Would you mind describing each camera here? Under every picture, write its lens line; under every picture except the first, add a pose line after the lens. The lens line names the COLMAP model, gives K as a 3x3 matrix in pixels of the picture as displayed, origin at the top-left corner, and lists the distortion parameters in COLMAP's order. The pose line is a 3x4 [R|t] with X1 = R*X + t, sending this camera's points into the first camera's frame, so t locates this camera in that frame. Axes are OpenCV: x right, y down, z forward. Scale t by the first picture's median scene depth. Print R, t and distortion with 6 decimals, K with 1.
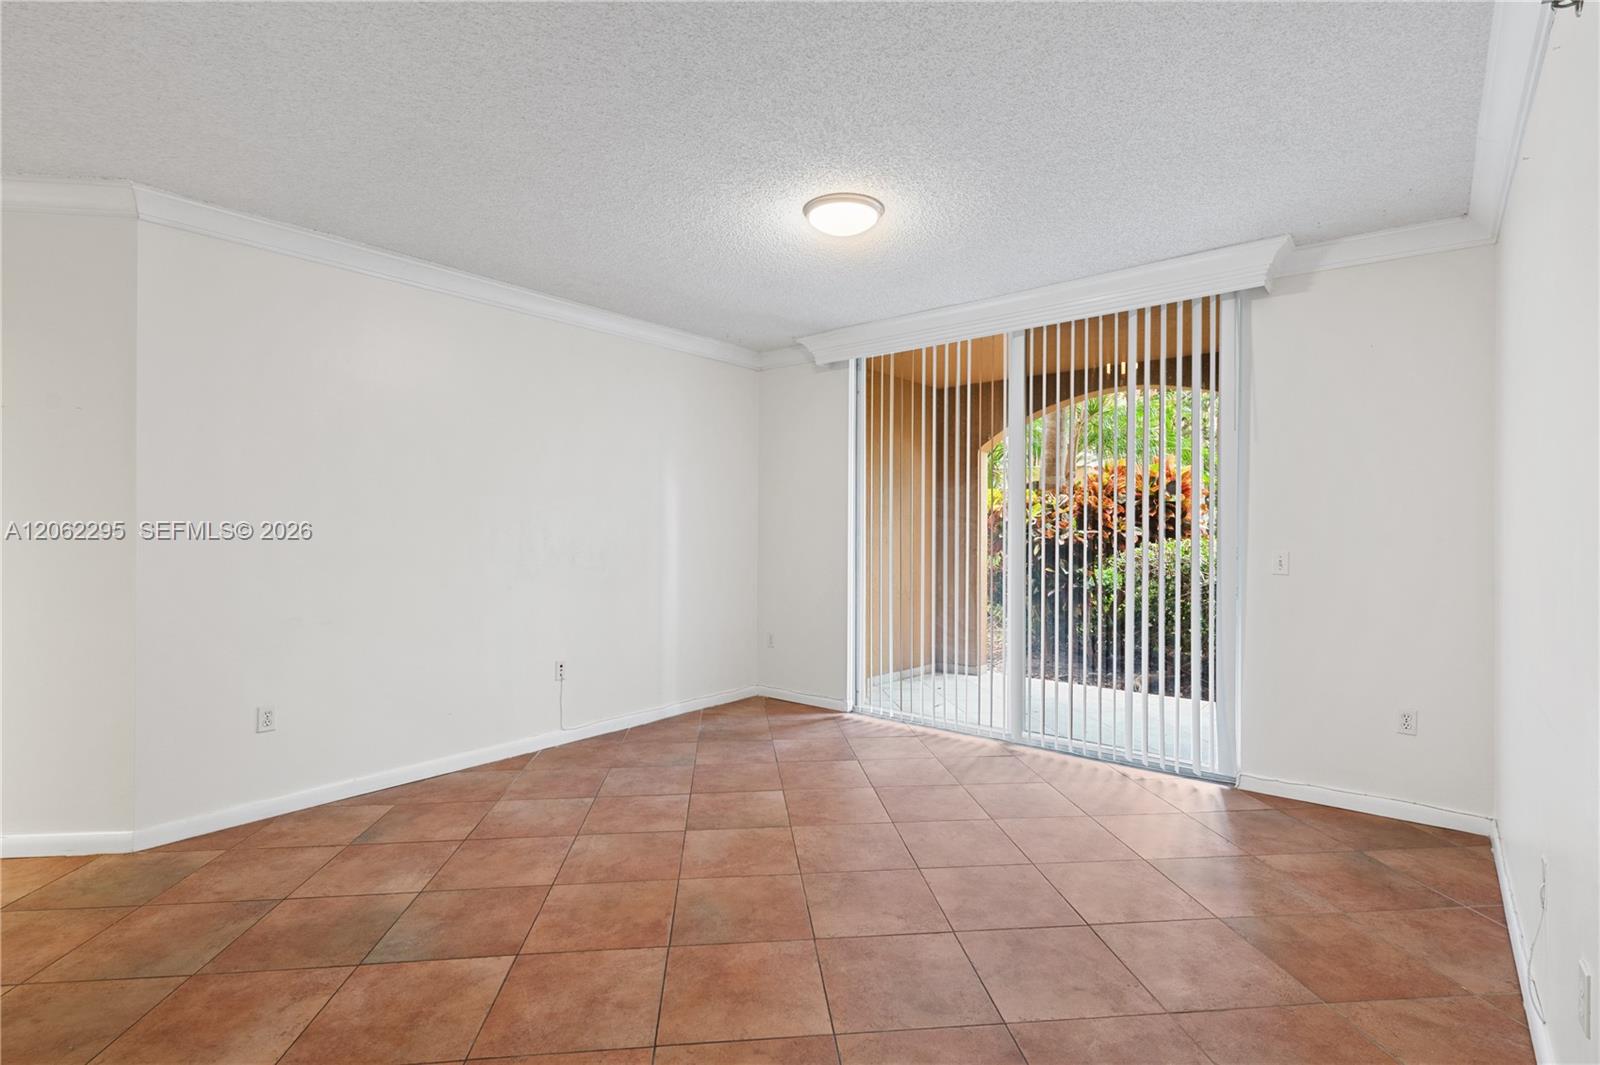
lens RADIAL K [[763.2, 0, 800.0], [0, 763.2, 532.5], [0, 0, 1]] dist [0.001821, 0.000343]
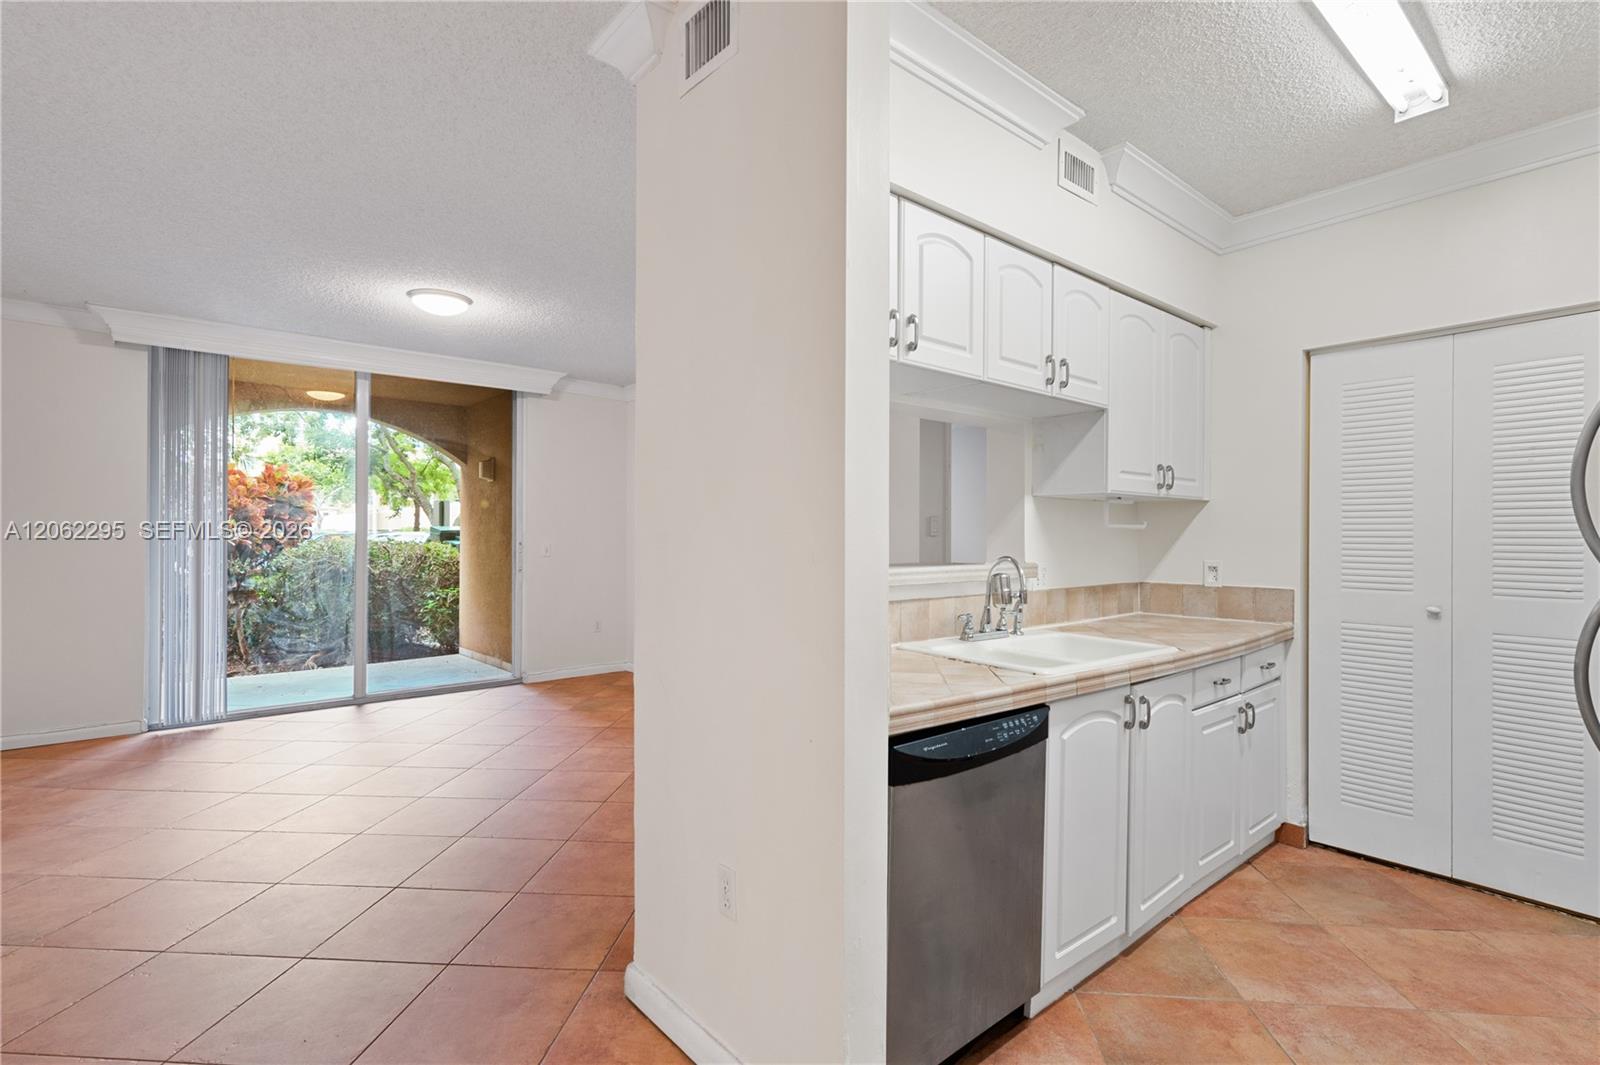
lens RADIAL K [[763.2, 0, 800.0], [0, 763.2, 532.5], [0, 0, 1]] dist [0.001821, 0.000343]
pose [[0.169635, -0.002950, 0.985503, -1.177056], [0.004256, 0.999988, 0.002261, -0.001729], [-0.985498, 0.003810, 0.169646, 0.131401]]
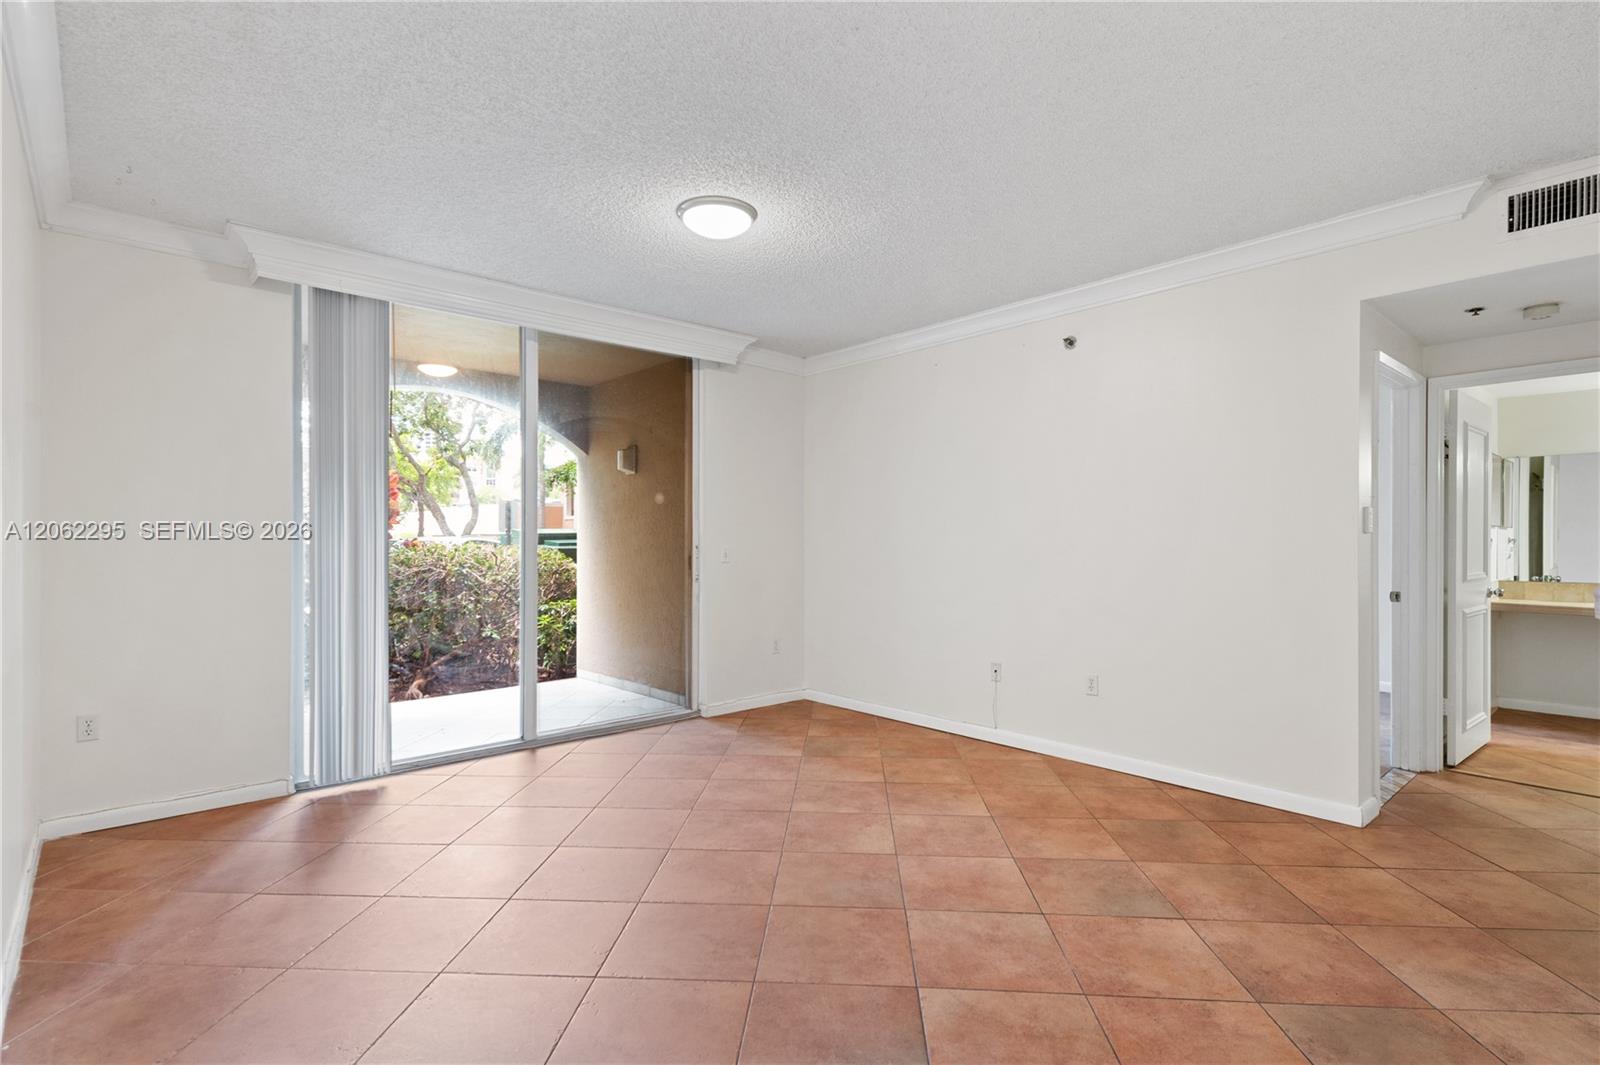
lens RADIAL K [[779.6, 0, 798.5], [0, 779.6, 540.1], [0, 0, 1]] dist [0.000438, -0.000126]
pose [[0.155950, -0.005349, 0.987750, -0.950791], [0.006191, 0.999971, 0.004438, 0.007943], [-0.987746, 0.005423, 0.155978, 0.718289]]
